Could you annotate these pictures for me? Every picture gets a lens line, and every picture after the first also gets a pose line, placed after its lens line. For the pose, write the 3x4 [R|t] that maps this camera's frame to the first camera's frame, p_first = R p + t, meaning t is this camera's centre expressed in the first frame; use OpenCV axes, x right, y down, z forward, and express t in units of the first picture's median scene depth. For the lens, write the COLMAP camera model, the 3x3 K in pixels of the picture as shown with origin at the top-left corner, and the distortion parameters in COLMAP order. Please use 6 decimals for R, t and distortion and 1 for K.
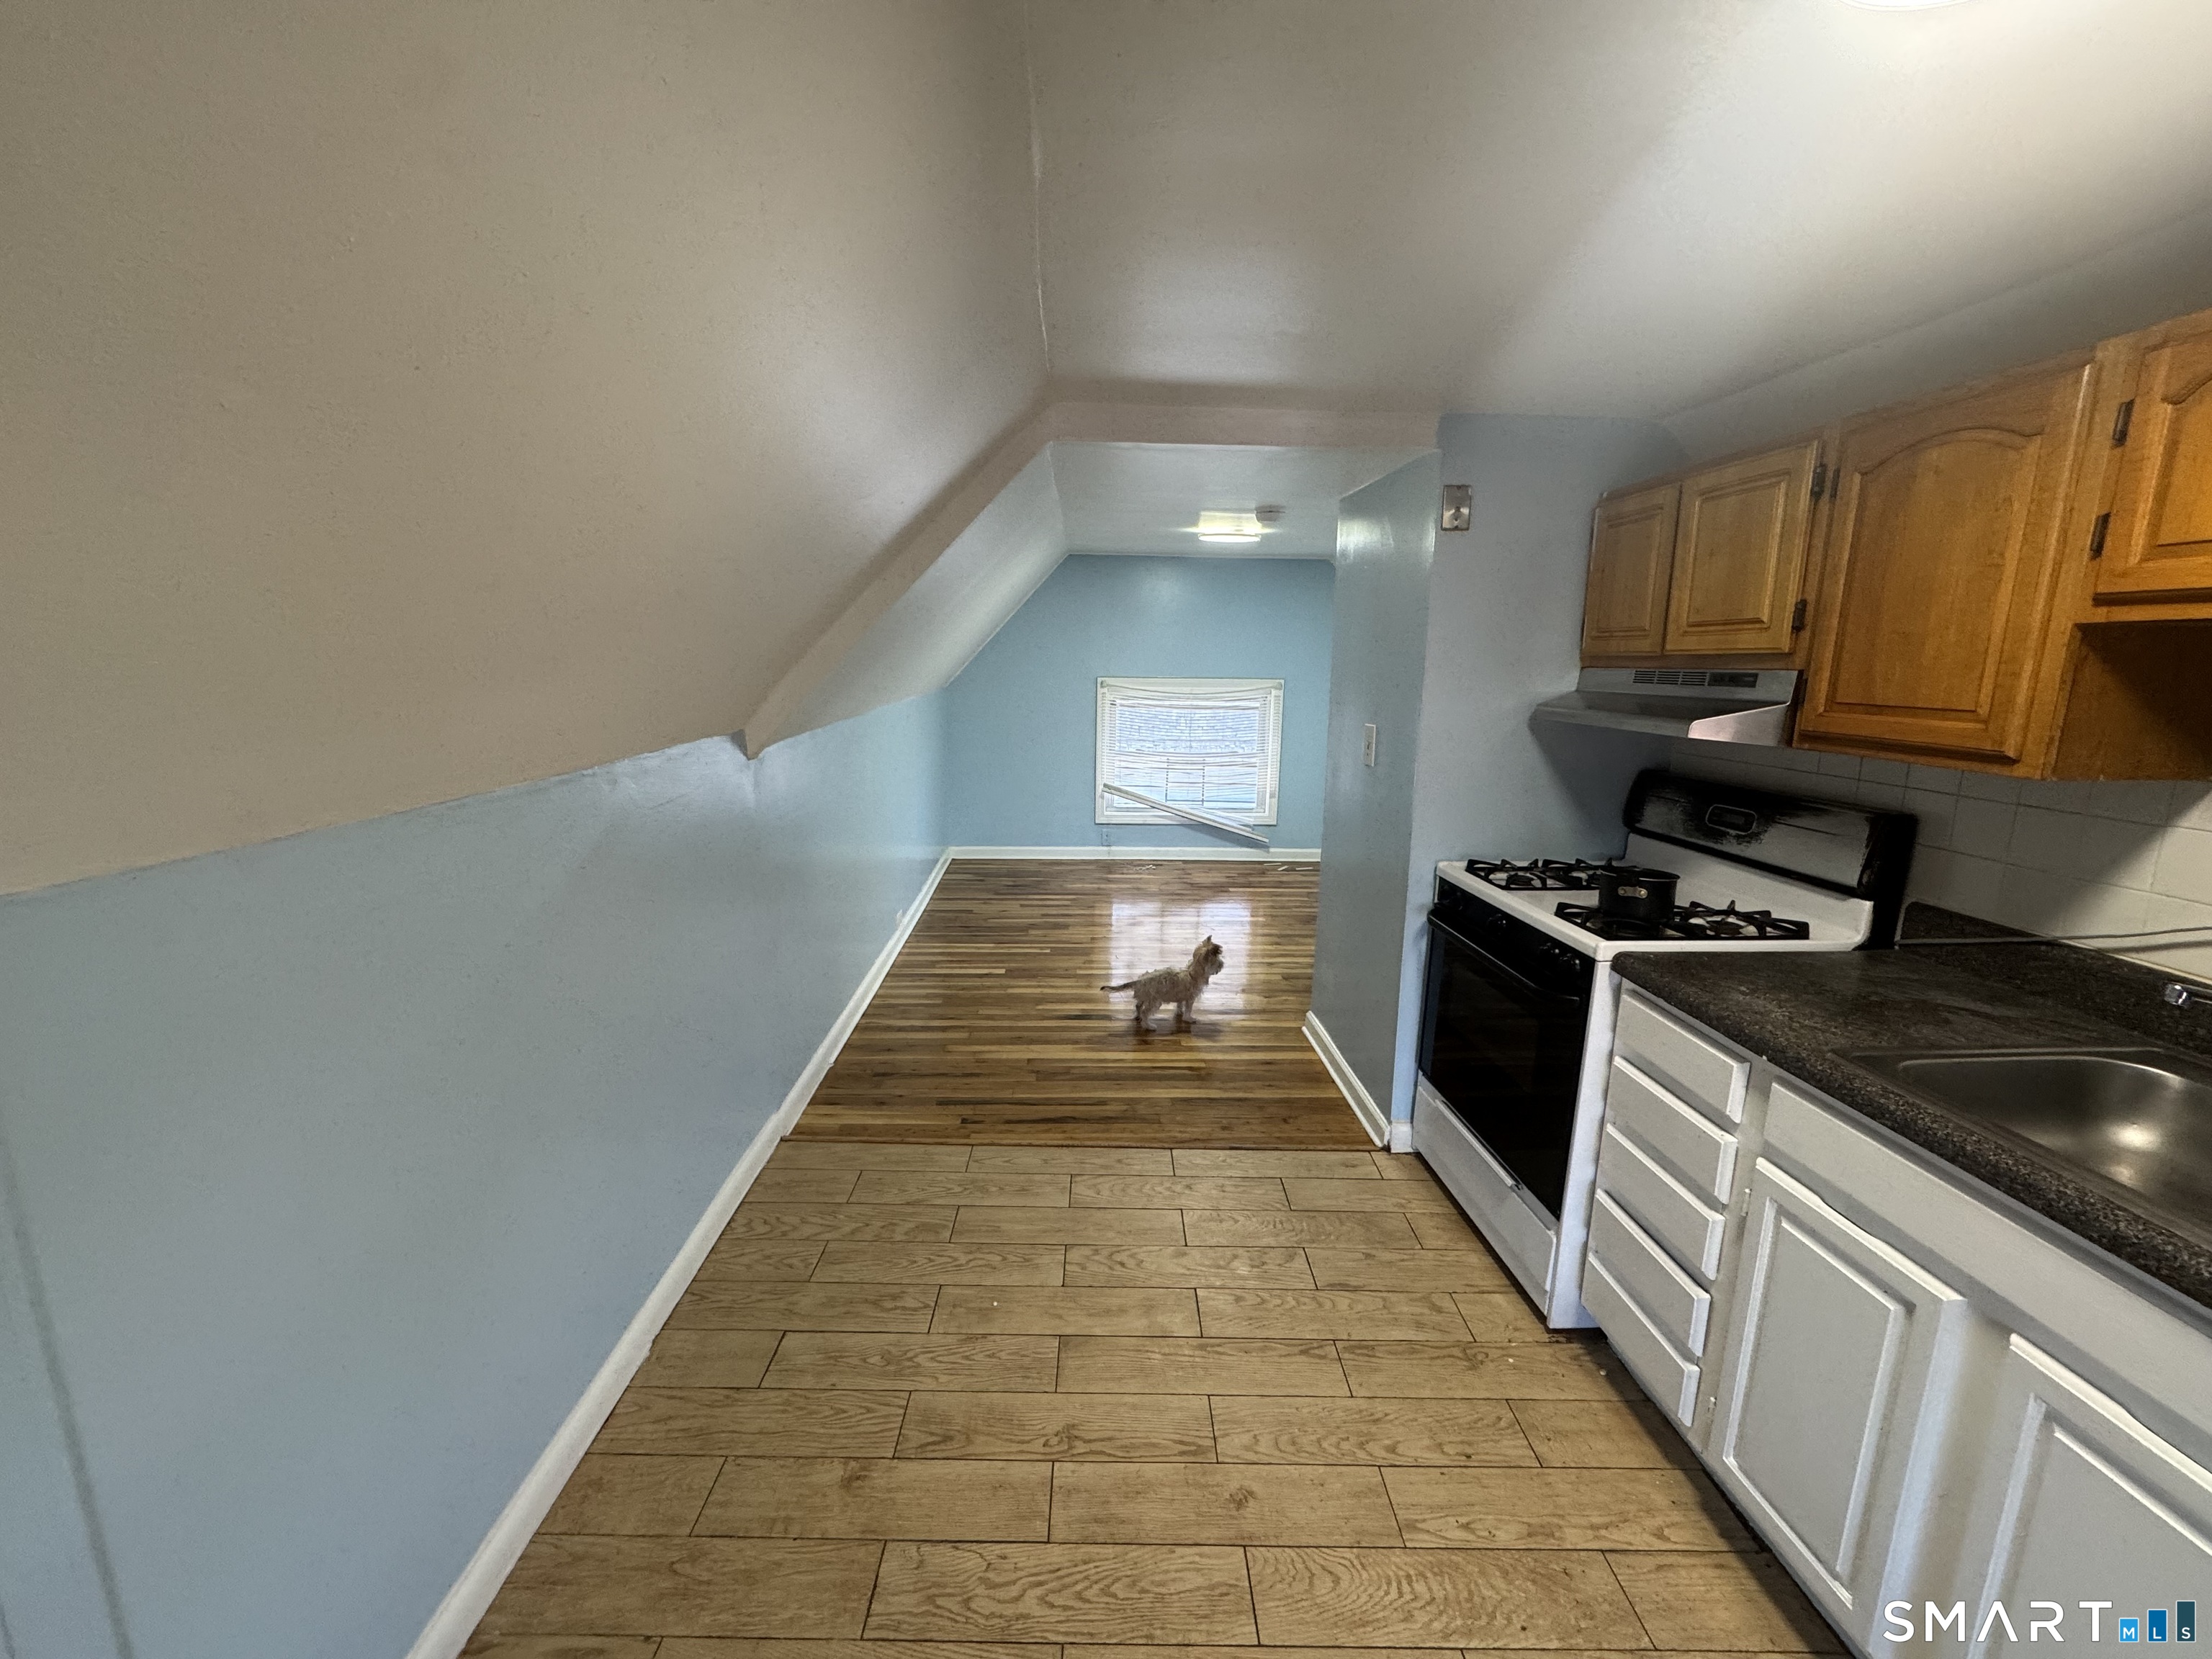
lens RADIAL K [[883.1, 0, 1106.0], [0, 883.1, 829.5], [0, 0, 1]] dist [-0.000624, -0.000024]
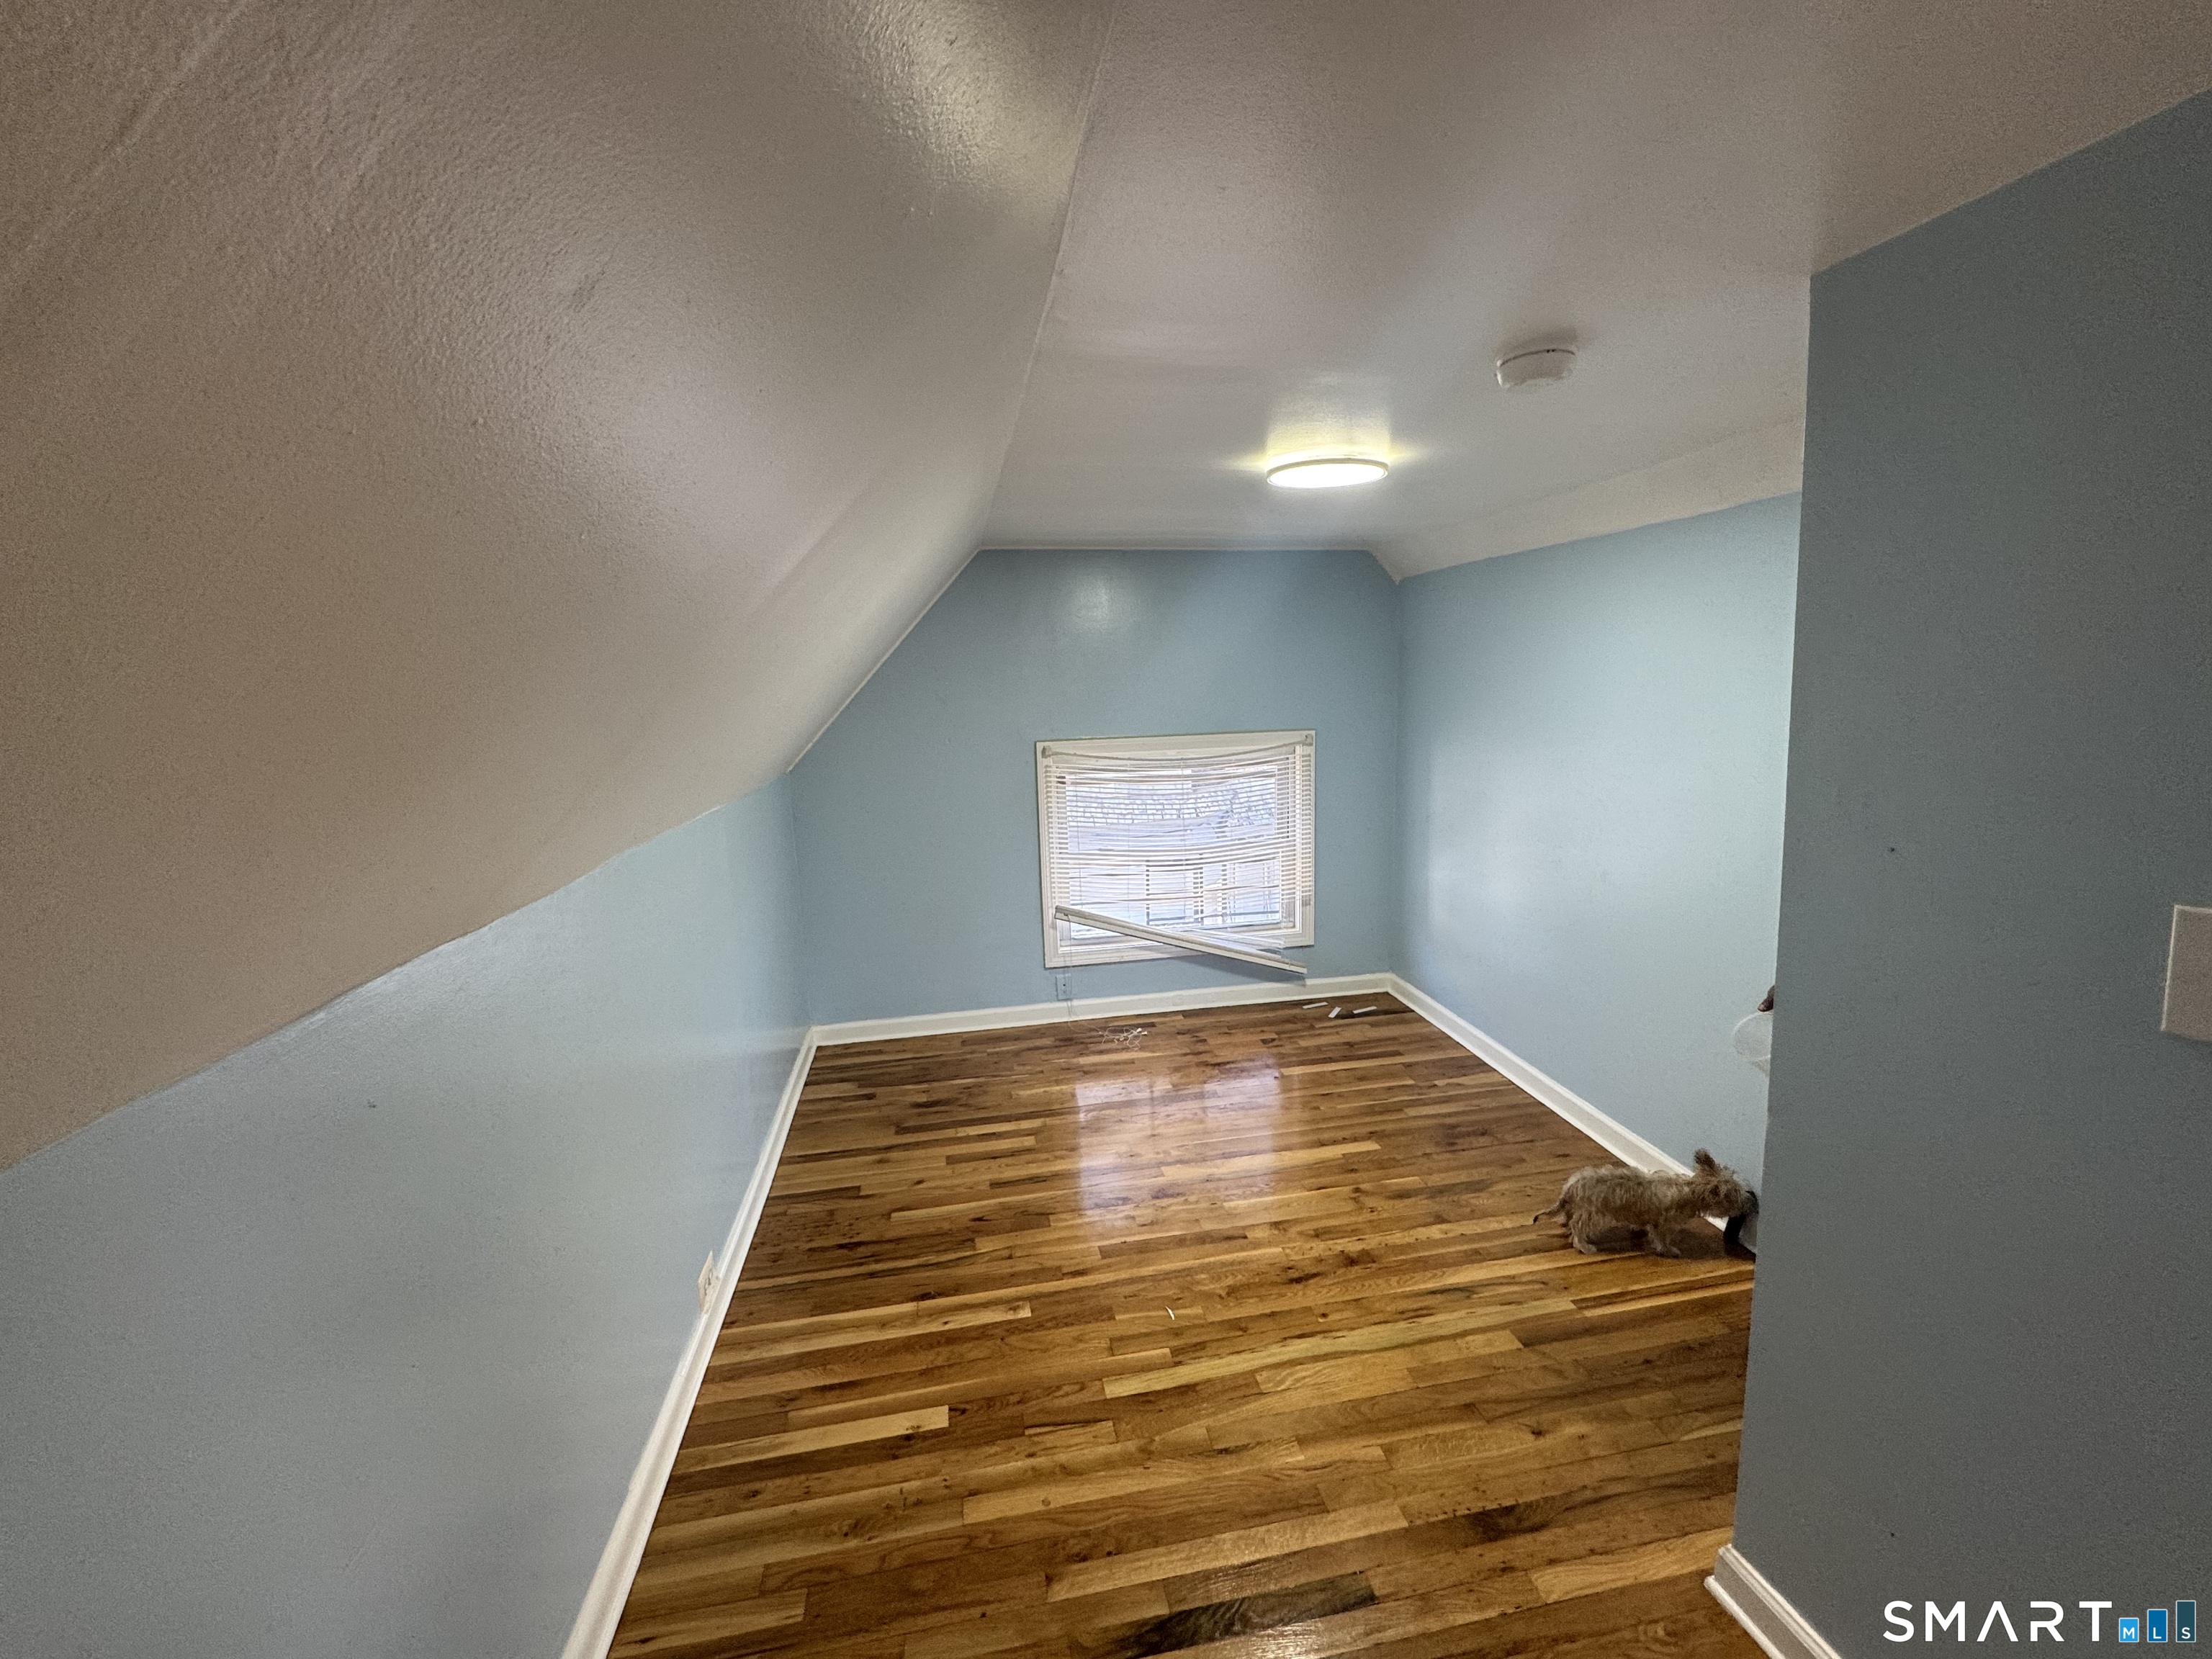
lens RADIAL K [[883.1, 0, 1106.0], [0, 883.1, 829.5], [0, 0, 1]] dist [-0.000624, -0.000024]
pose [[0.987447, -0.066932, 0.143070, -0.062353], [0.074048, 0.996239, -0.044998, -0.087145], [-0.139520, 0.055027, 0.988689, 0.414689]]
